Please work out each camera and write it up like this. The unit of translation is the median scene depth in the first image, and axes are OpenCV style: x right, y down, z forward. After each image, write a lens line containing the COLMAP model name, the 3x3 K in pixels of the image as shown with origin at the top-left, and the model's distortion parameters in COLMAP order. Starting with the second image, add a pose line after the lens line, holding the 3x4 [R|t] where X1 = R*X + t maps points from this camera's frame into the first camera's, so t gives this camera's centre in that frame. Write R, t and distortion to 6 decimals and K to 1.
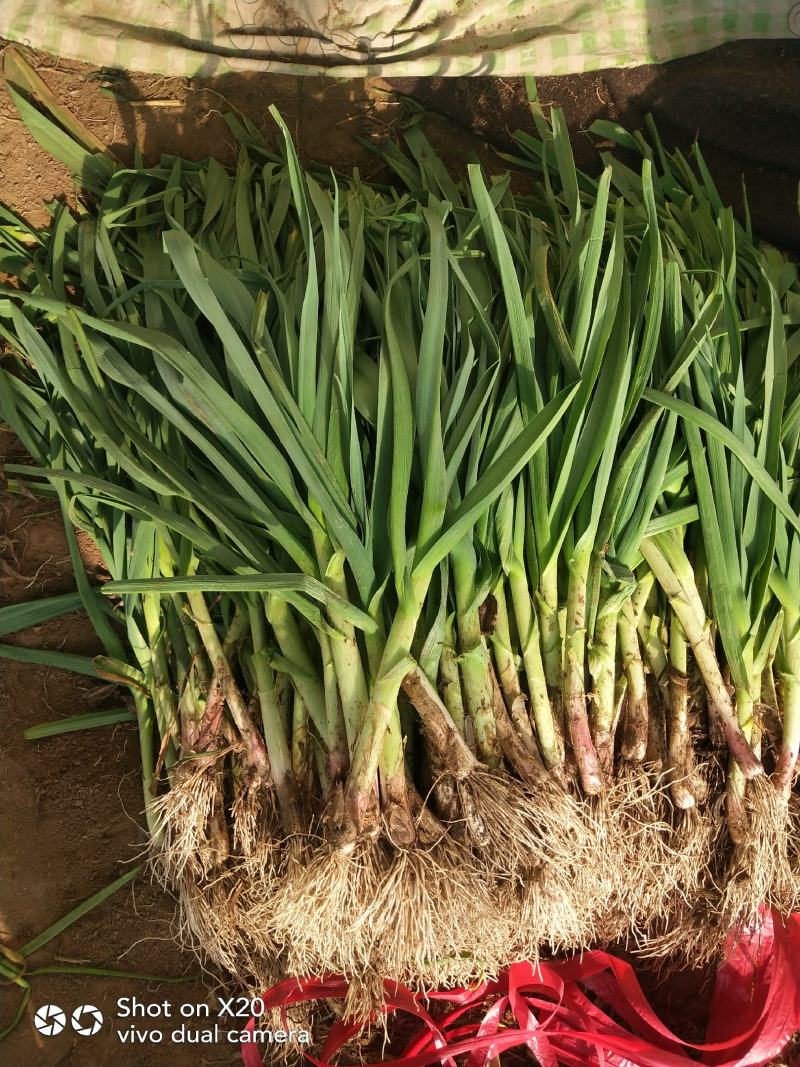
lens RADIAL K [[809.6, 0, 400.0], [0, 809.6, 533.5], [0, 0, 1]] dist [0.023471, 0.010141]
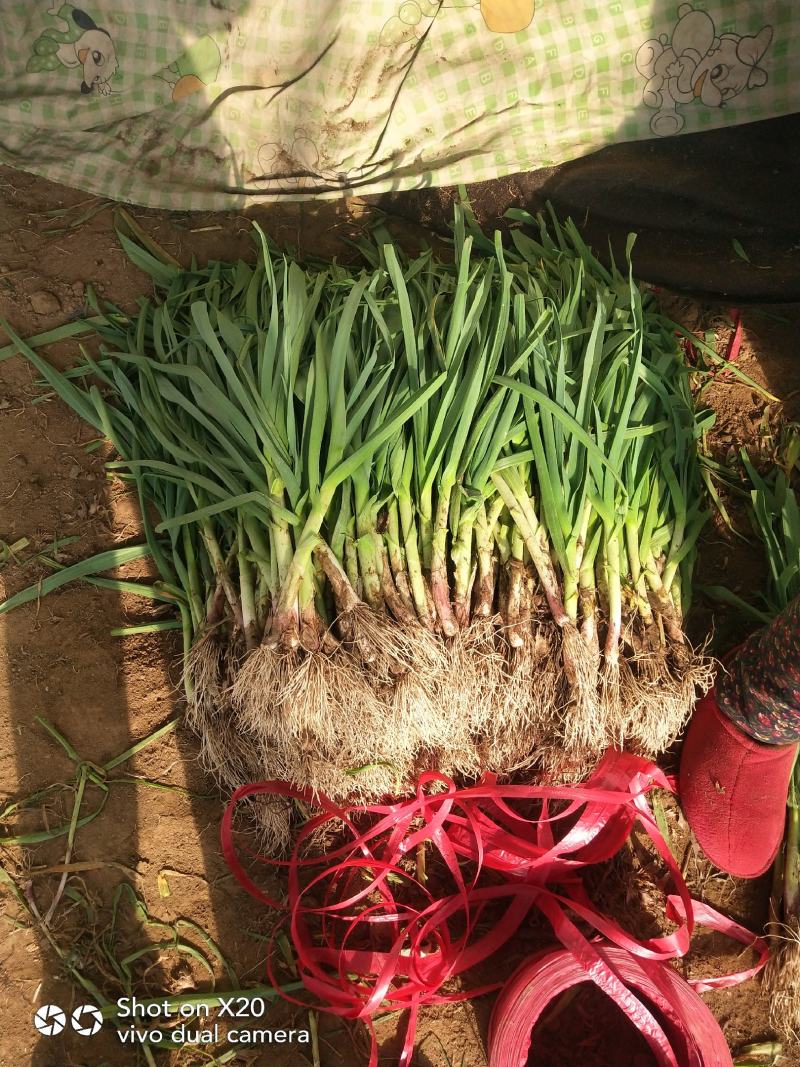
lens RADIAL K [[809.6, 0, 400.0], [0, 809.6, 533.5], [0, 0, 1]] dist [0.023471, 0.010141]
pose [[0.985391, -0.038942, -0.165795, 0.364521], [0.019847, 0.993131, -0.115309, 0.276604], [0.169147, 0.110334, 0.979396, -0.455136]]
